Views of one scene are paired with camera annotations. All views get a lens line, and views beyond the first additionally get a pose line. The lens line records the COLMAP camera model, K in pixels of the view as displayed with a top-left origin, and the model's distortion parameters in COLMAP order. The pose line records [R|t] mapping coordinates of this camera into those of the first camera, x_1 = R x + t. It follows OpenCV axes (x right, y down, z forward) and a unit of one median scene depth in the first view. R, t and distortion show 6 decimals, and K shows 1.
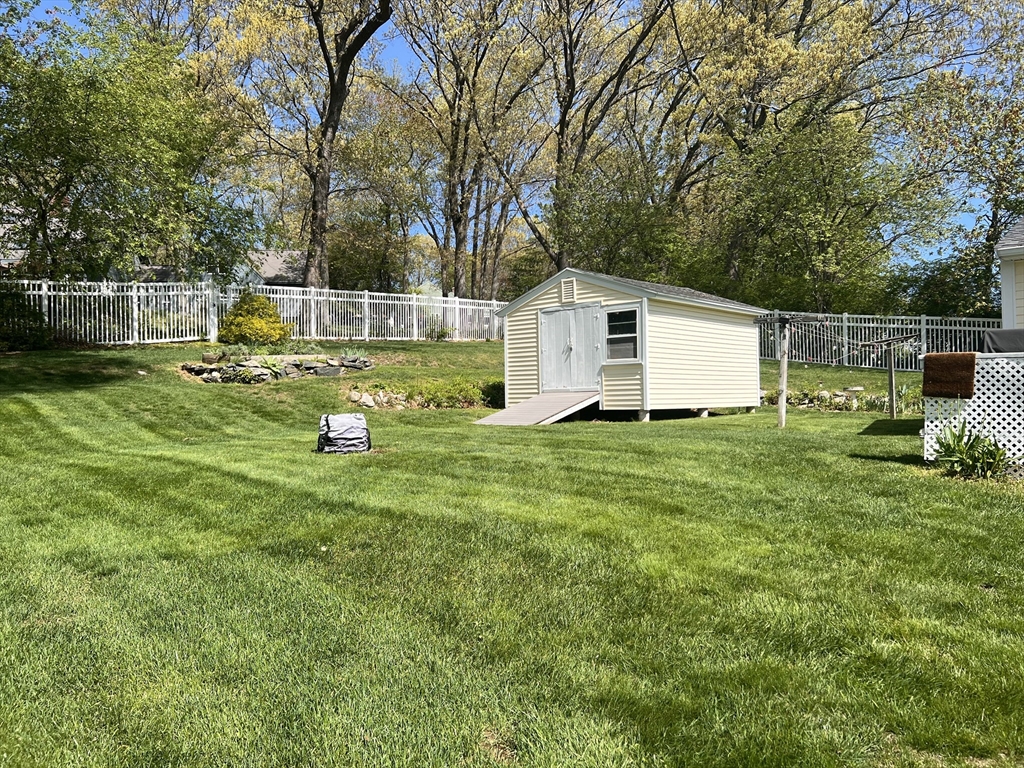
lens RADIAL K [[772.2, 0, 511.6], [0, 772.2, 386.7], [0, 0, 1]] dist [0.041094, -0.035457]
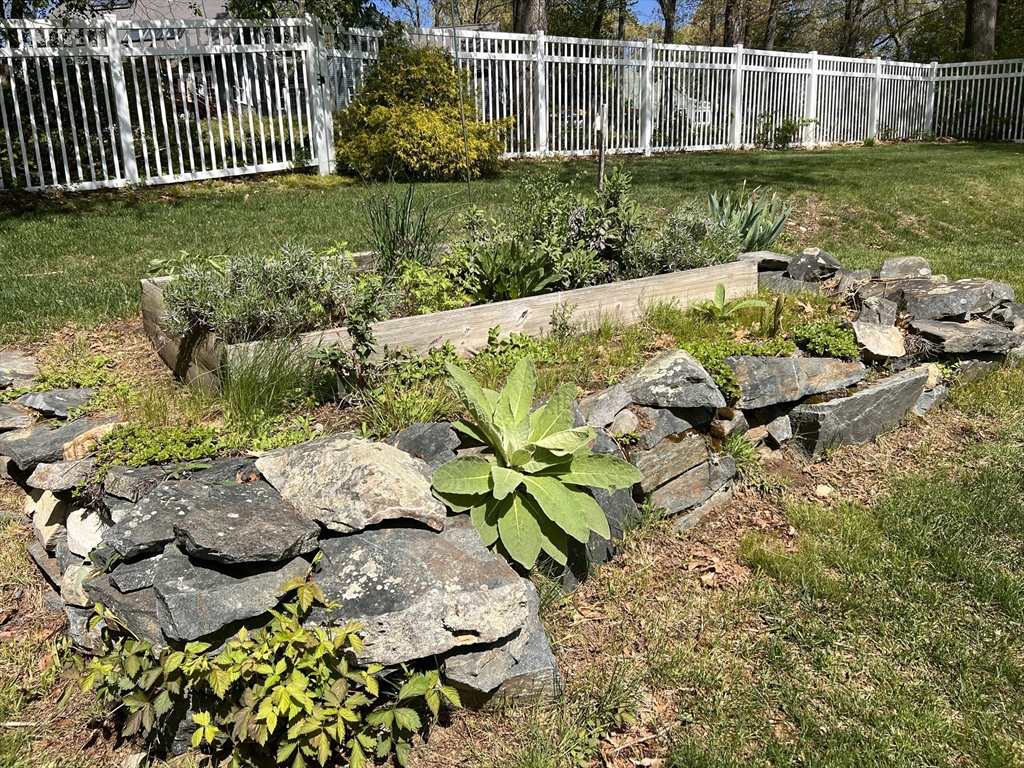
lens RADIAL K [[772.2, 0, 509.5], [0, 772.2, 380.9], [0, 0, 1]] dist [0.041094, -0.035457]
pose [[0.974713, 0.031810, -0.221186, -0.221281], [0.020442, 0.972974, 0.230010, -0.049652], [0.222525, -0.228715, 0.947719, 0.692536]]
